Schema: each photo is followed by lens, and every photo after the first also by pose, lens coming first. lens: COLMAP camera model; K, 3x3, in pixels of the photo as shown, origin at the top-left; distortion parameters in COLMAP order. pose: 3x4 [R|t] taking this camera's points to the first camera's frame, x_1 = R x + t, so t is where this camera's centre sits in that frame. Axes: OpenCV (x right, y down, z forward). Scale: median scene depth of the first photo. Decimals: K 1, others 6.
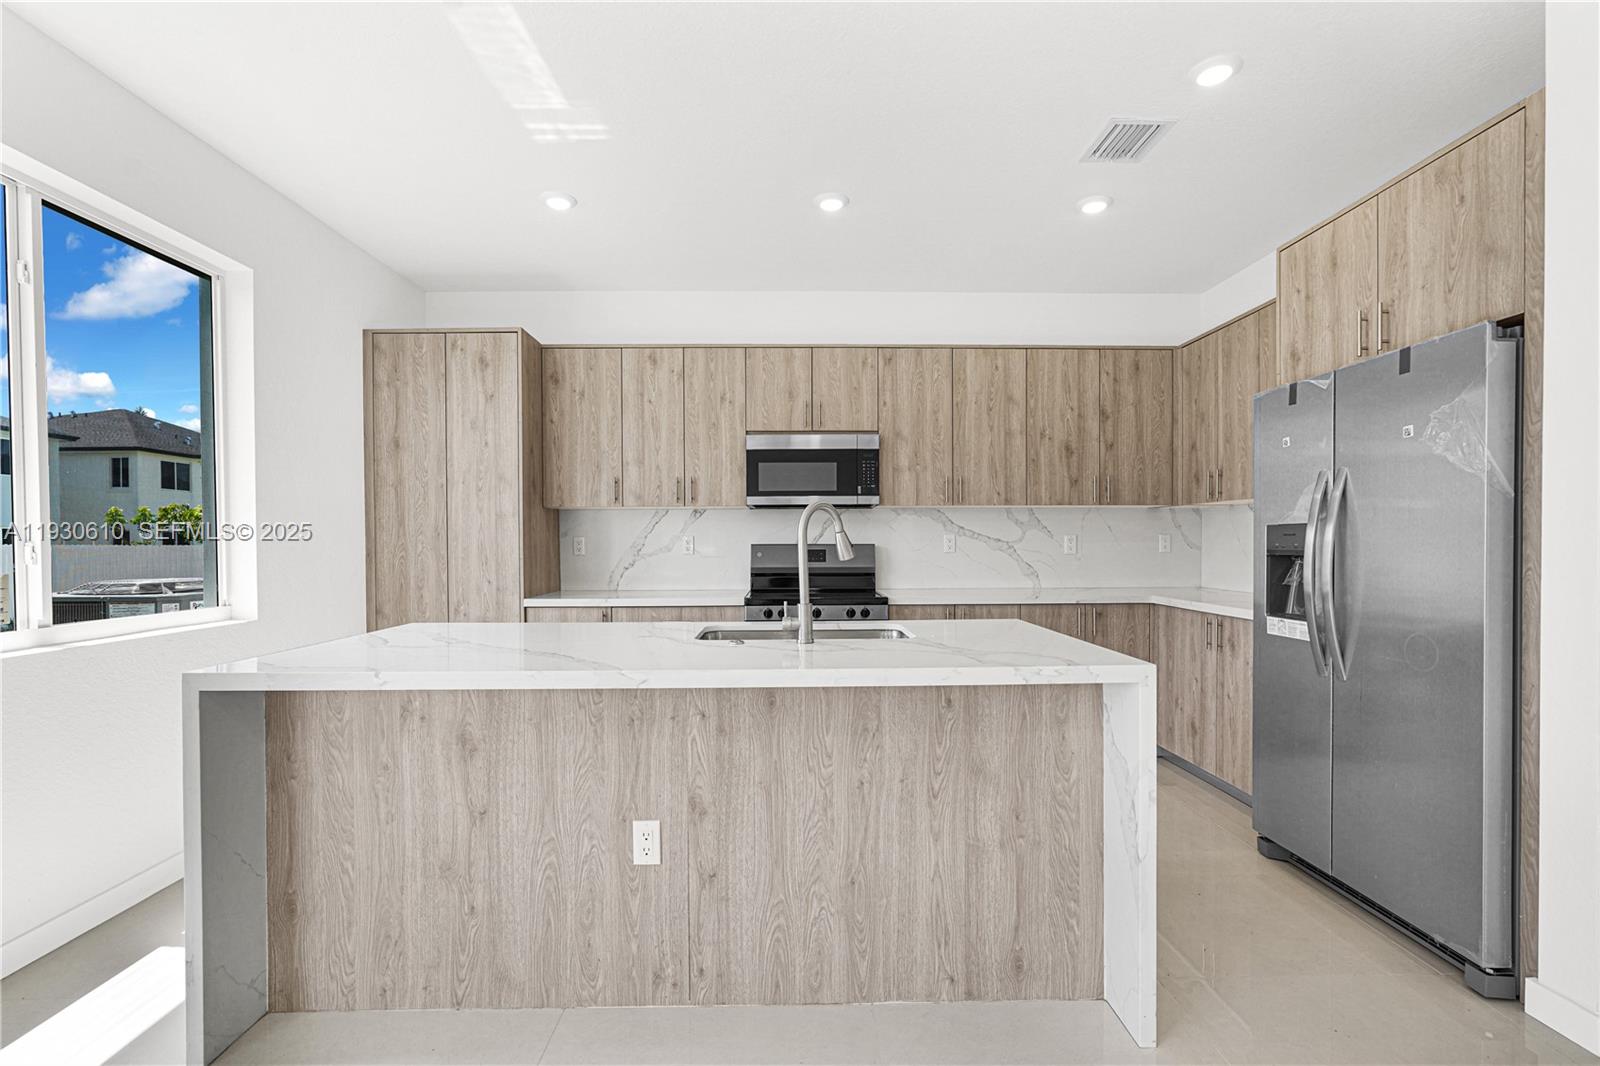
lens RADIAL K [[715.2, 0, 801.7], [0, 715.2, 549.3], [0, 0, 1]] dist [-0.015722, 0.006110]
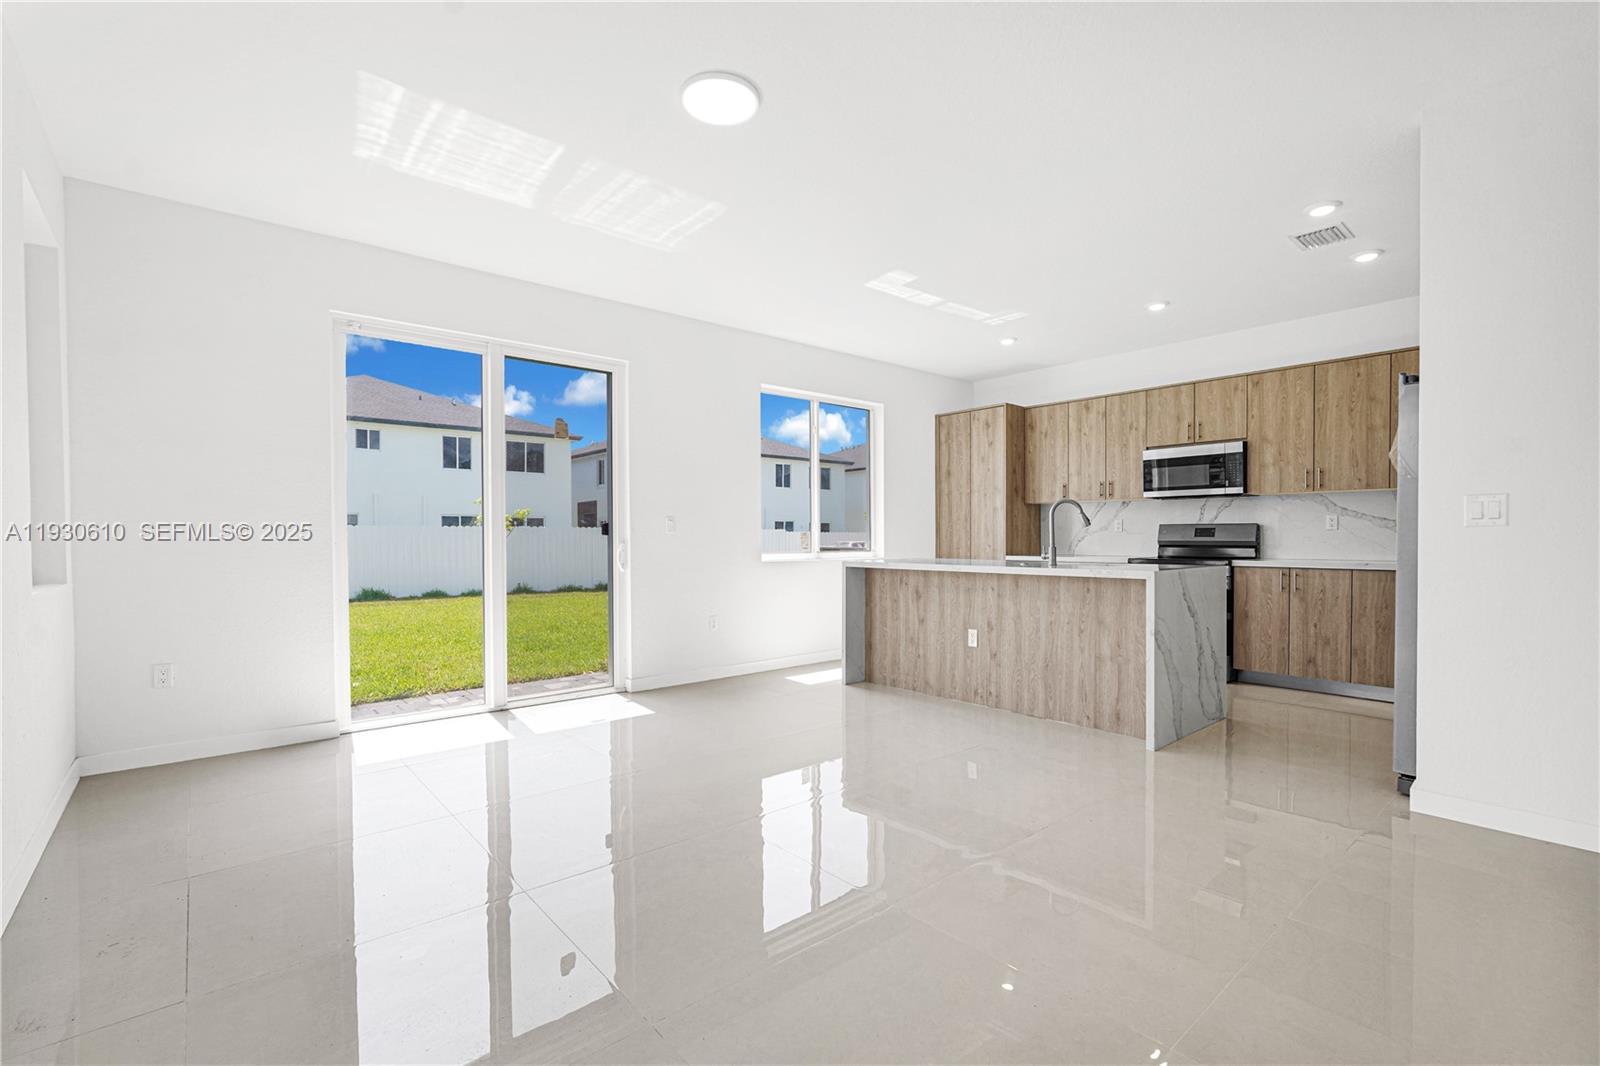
lens RADIAL K [[715.2, 0, 793.9], [0, 715.2, 544.3], [0, 0, 1]] dist [-0.015722, 0.006110]
pose [[0.630114, 0.011635, -0.776416, 0.664918], [-0.009959, 0.999927, 0.006902, 0.034845], [0.776439, 0.003383, 0.630183, -0.535942]]
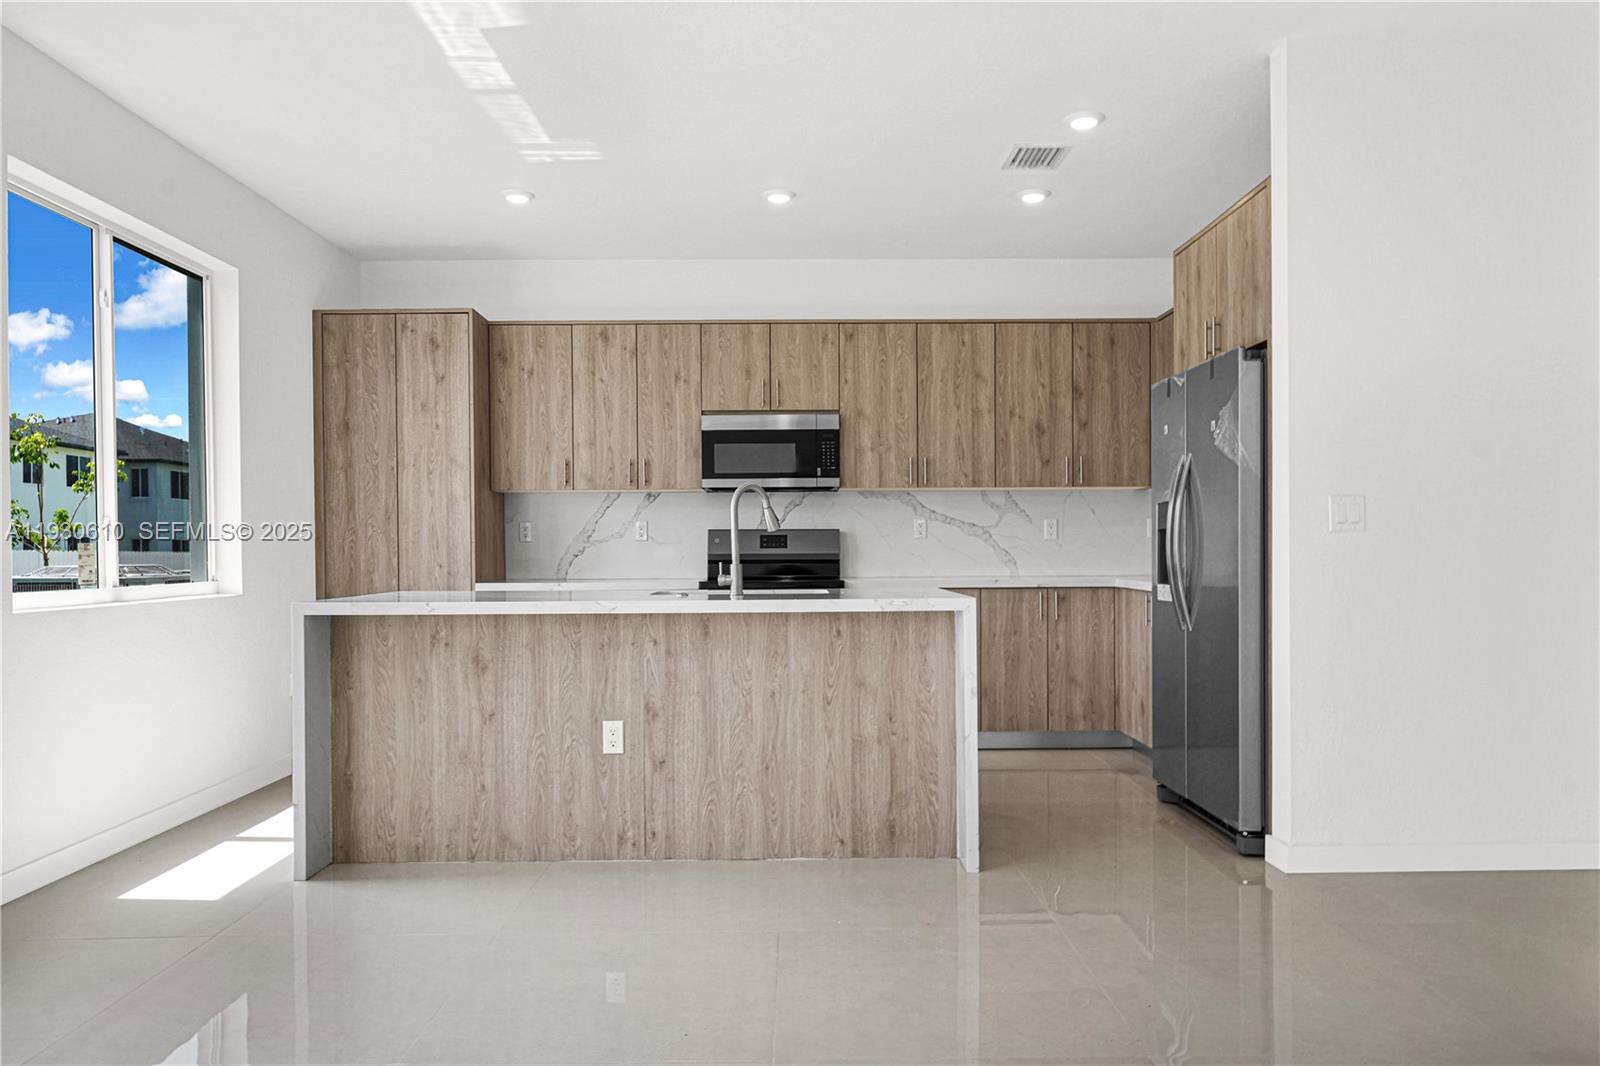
lens RADIAL K [[1121.0, 0, 797.5], [0, 1121.0, 553.4], [0, 0, 1]] dist [0.011046, -0.000169]
pose [[0.999887, -0.001736, -0.014951, 0.080168], [0.001638, 0.999977, -0.006581, 0.039787], [0.014962, 0.006556, 0.999867, -0.550727]]
